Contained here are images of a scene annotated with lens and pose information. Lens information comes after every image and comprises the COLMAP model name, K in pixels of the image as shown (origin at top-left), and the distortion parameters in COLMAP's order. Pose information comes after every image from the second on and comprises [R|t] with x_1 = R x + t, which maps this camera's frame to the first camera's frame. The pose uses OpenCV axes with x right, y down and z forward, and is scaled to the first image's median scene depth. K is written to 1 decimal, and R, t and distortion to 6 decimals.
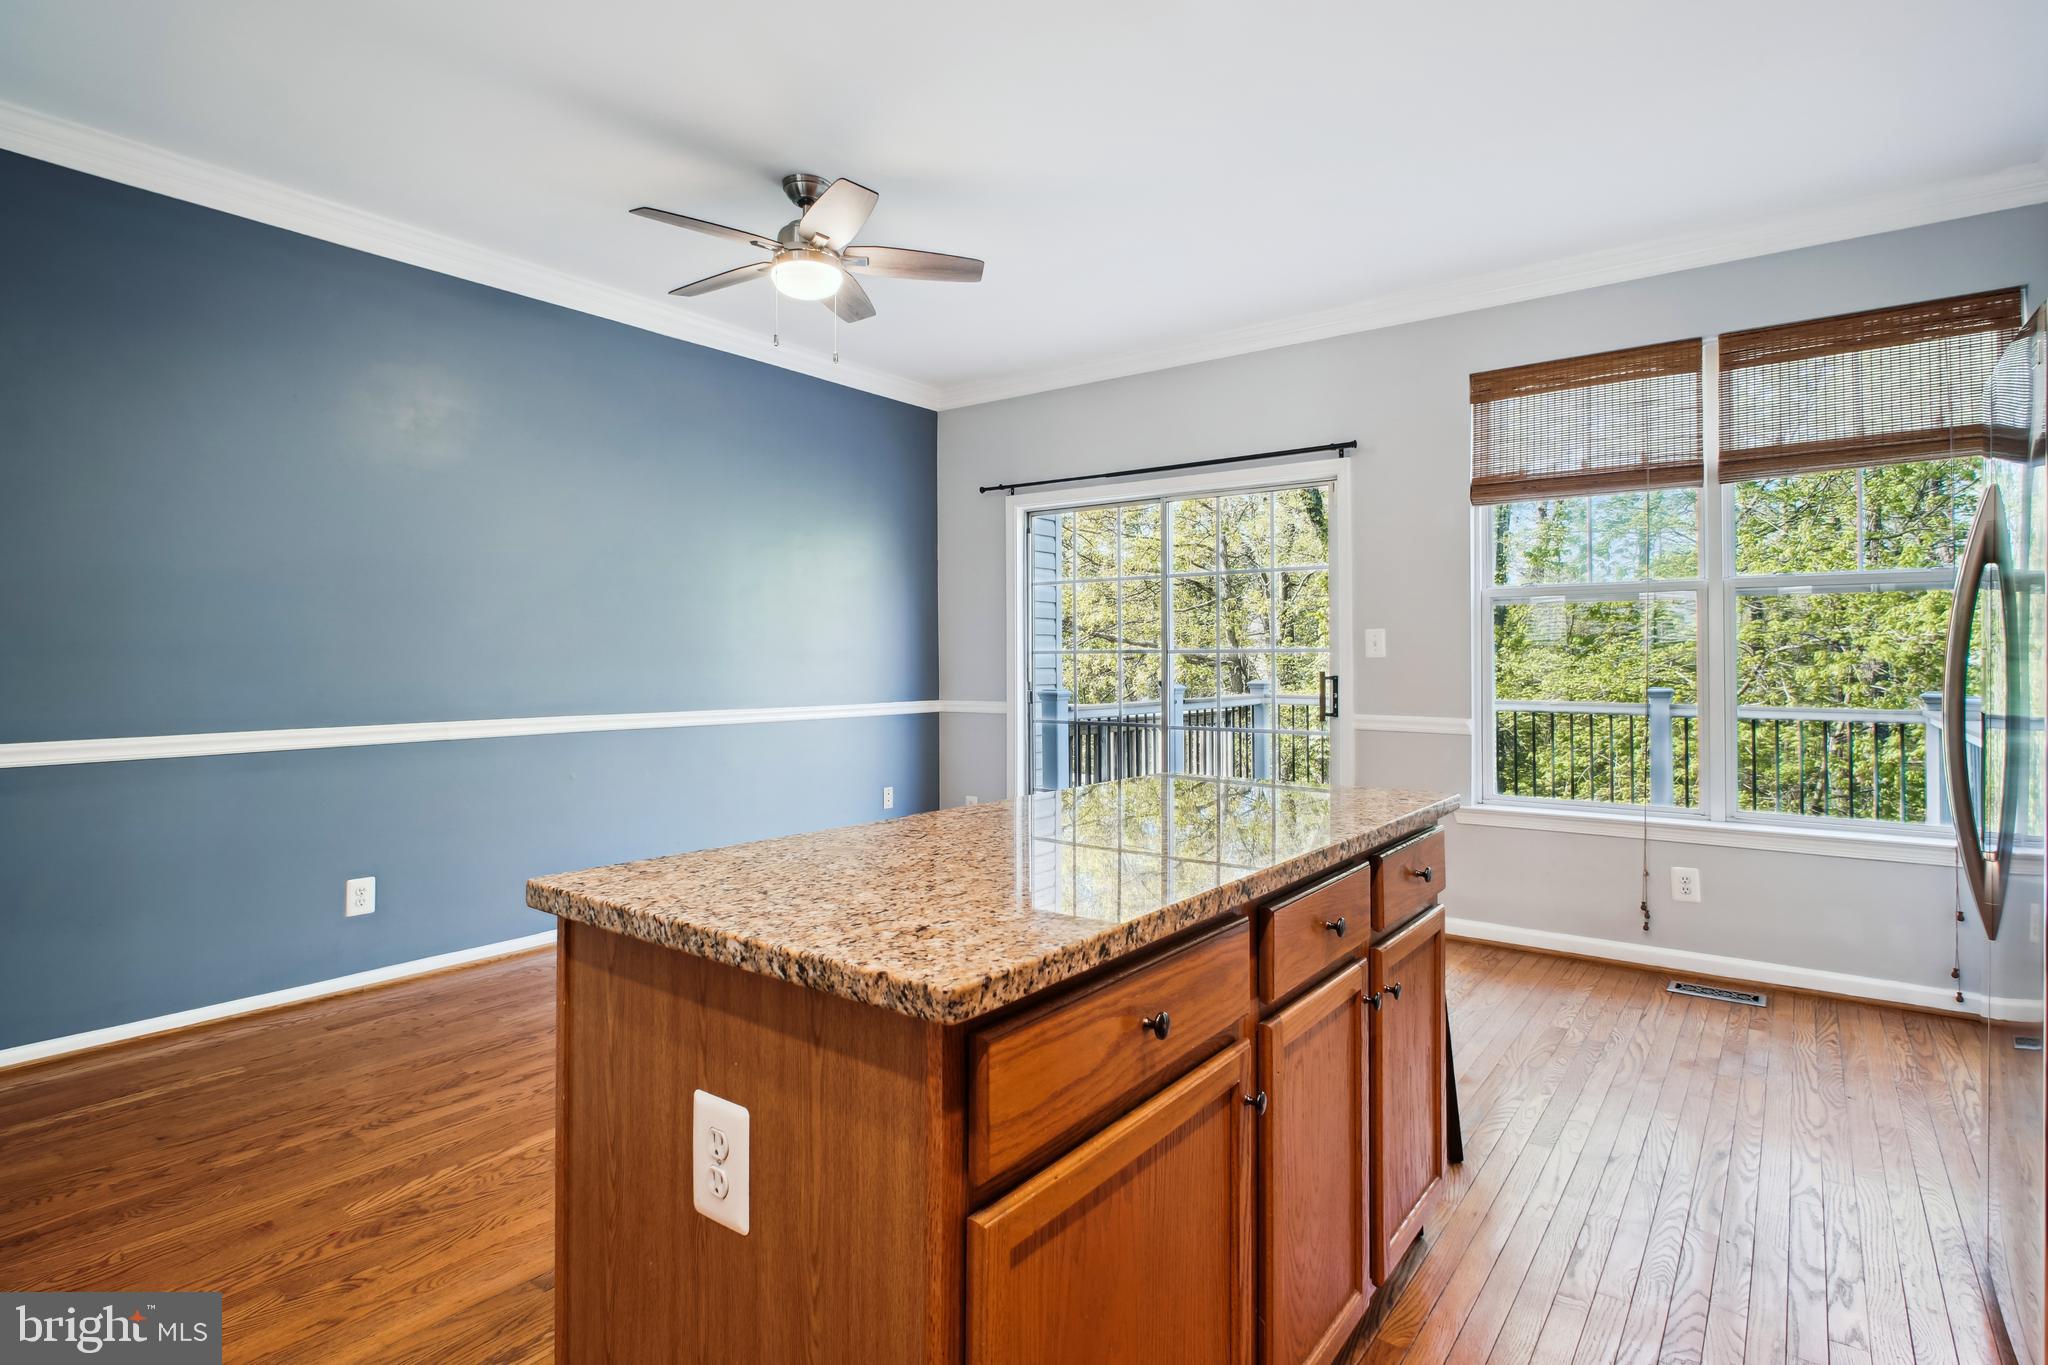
lens RADIAL K [[1034.4, 0, 1010.4], [0, 1034.4, 635.7], [0, 0, 1]] dist [-0.003787, 0.000713]
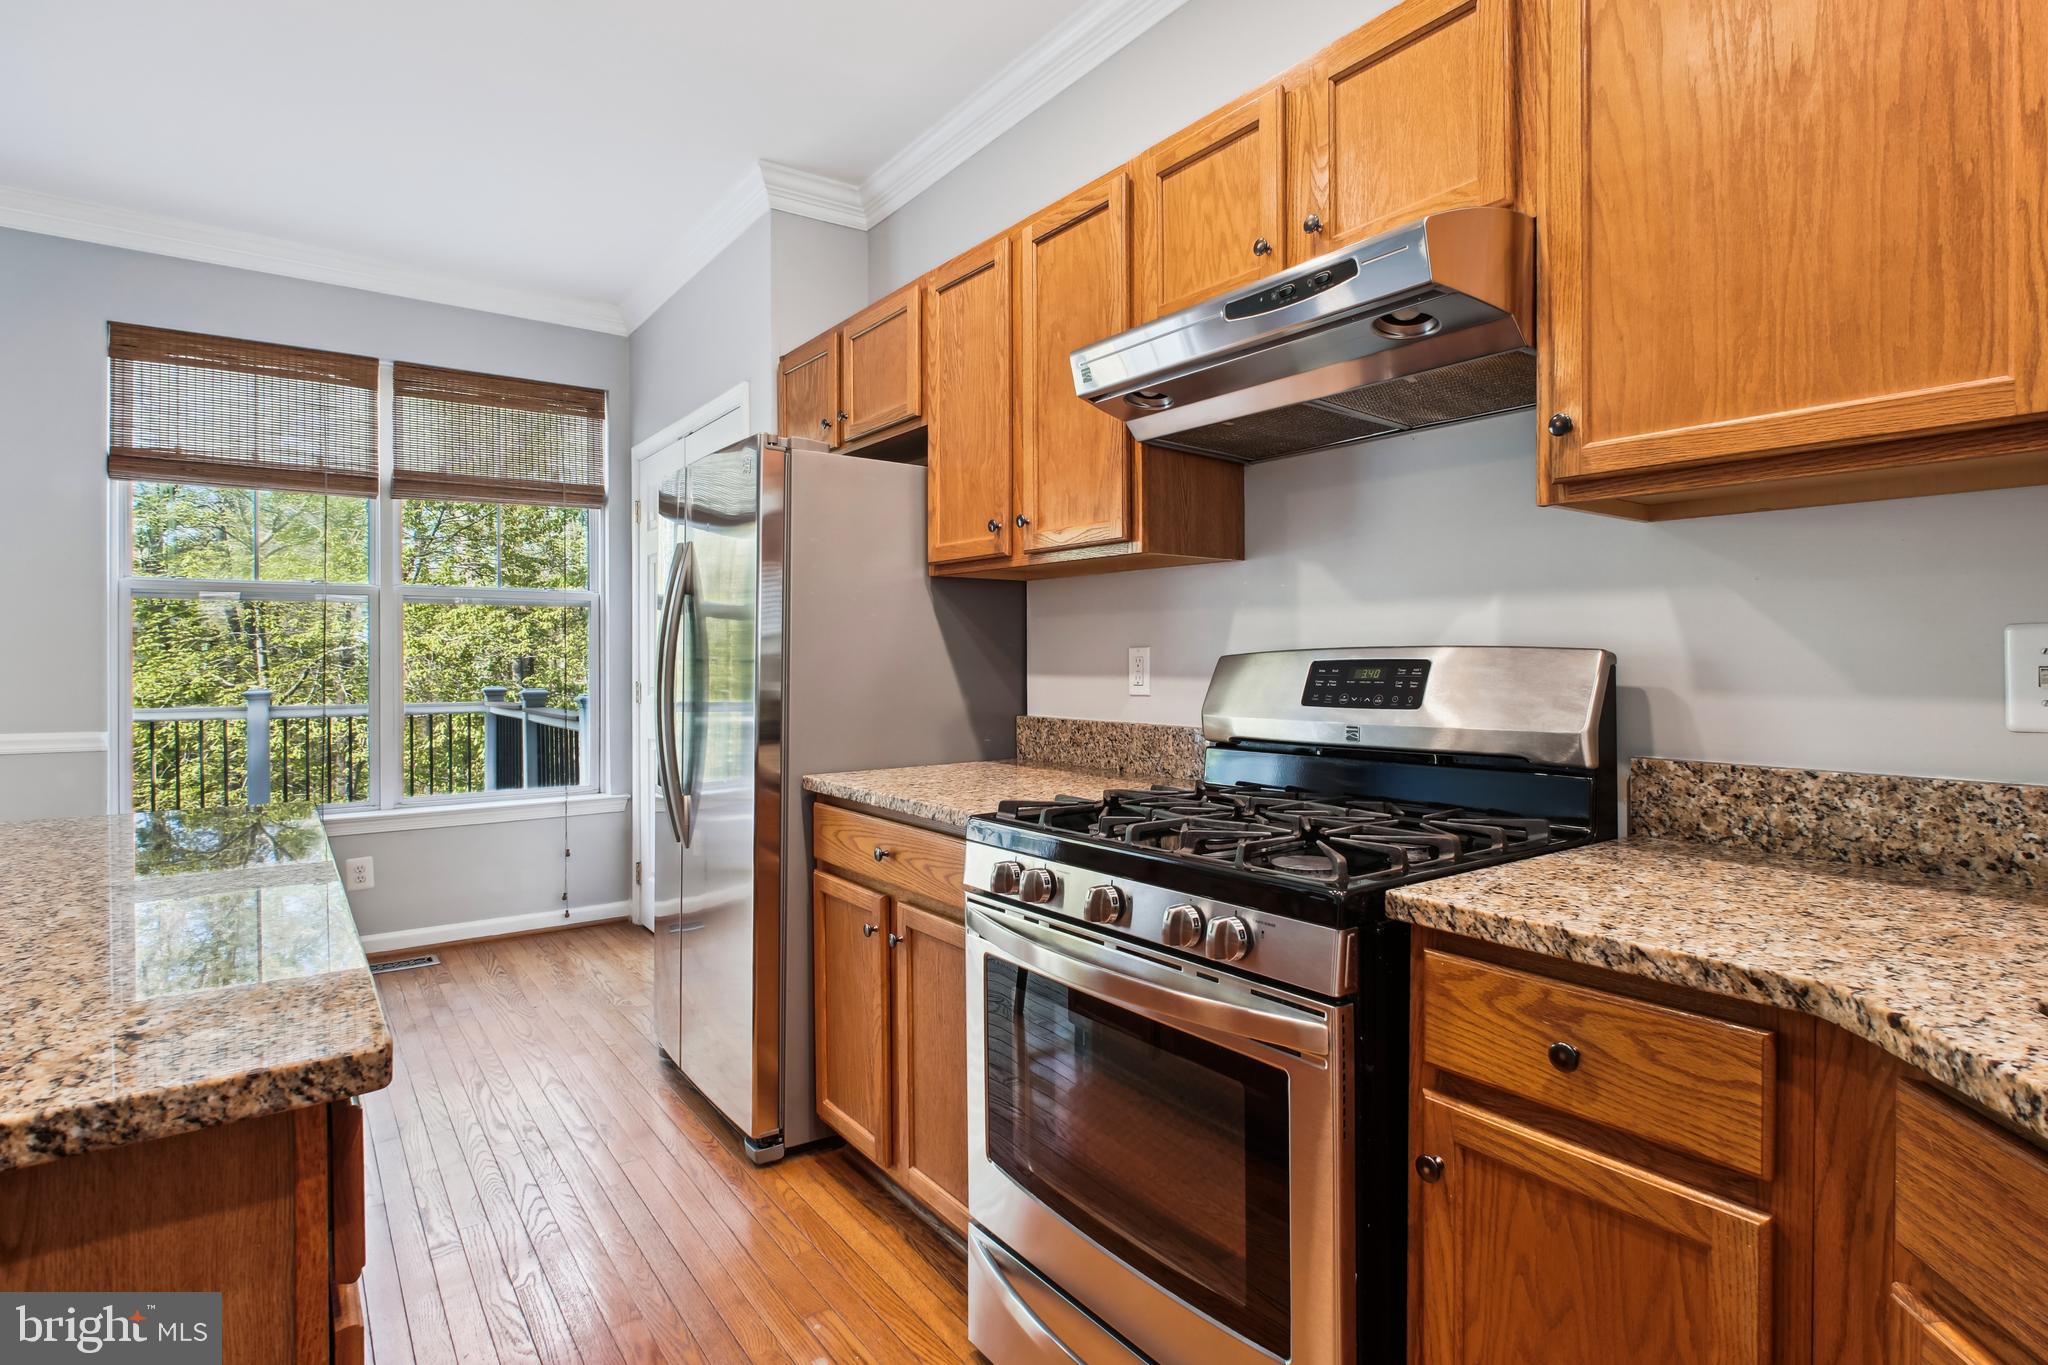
lens RADIAL K [[1030.2, 0, 1013.3], [0, 1030.2, 648.8], [0, 0, 1]] dist [-0.001384, 0.000666]
pose [[0.292735, 0.008249, 0.956158, -0.149936], [-0.018816, 0.999819, -0.002865, 0.001387], [-0.956008, -0.017153, 0.292837, 0.054178]]
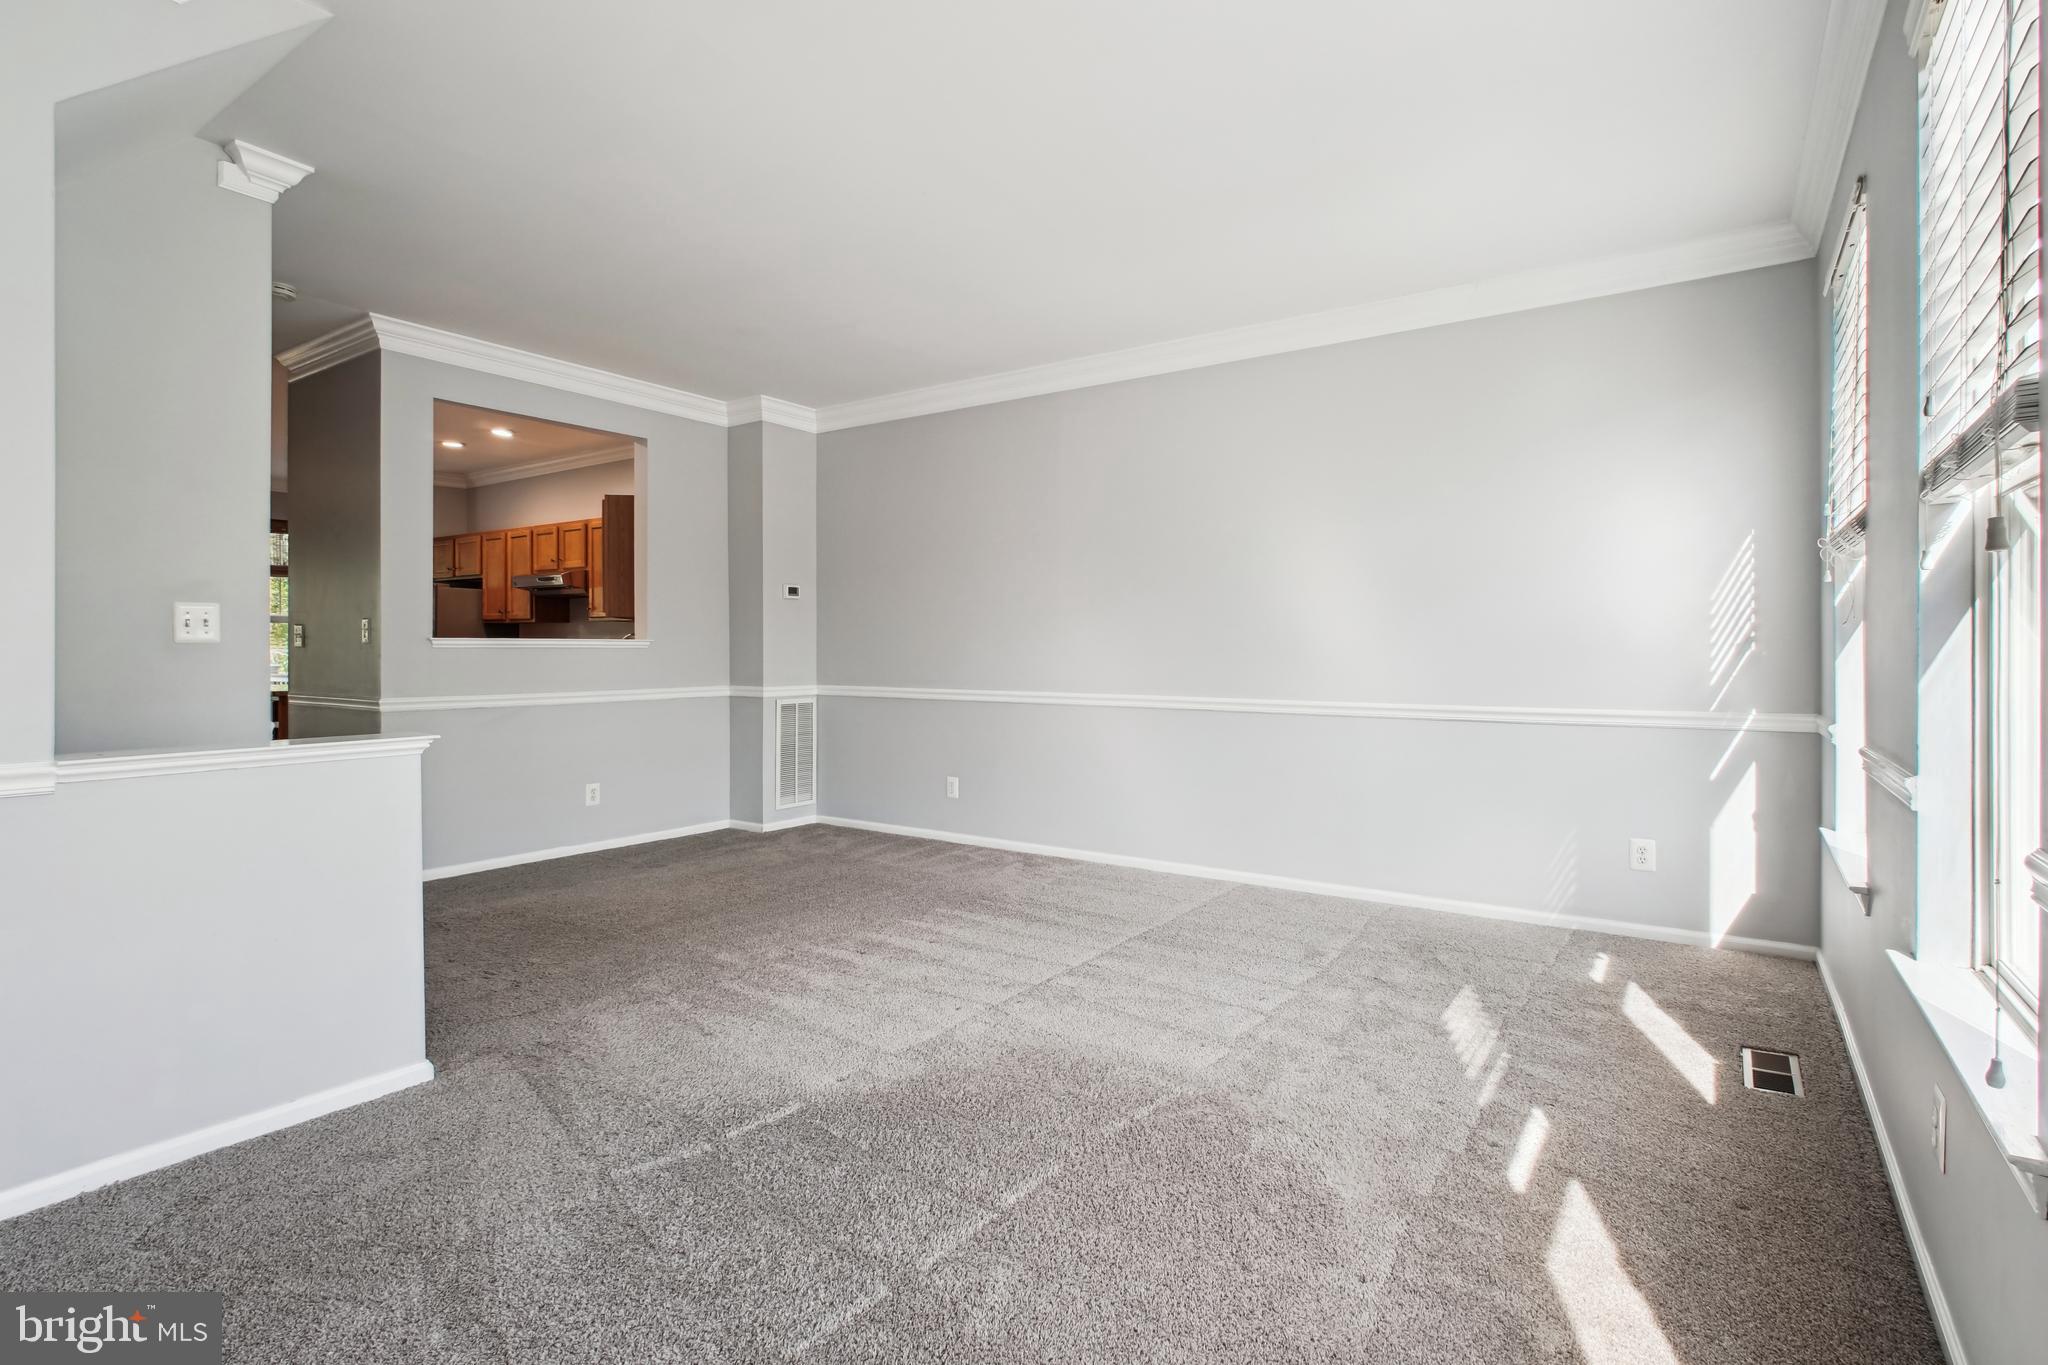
lens RADIAL K [[1000.9, 0, 1021.0], [0, 1000.9, 662.2], [0, 0, 1]] dist [-0.005651, 0.002314]
pose [[-0.039496, -0.007394, 0.999192, -1.695138], [-0.024280, 0.999684, 0.006438, -0.004240], [-0.998925, -0.024006, -0.039663, -0.754000]]
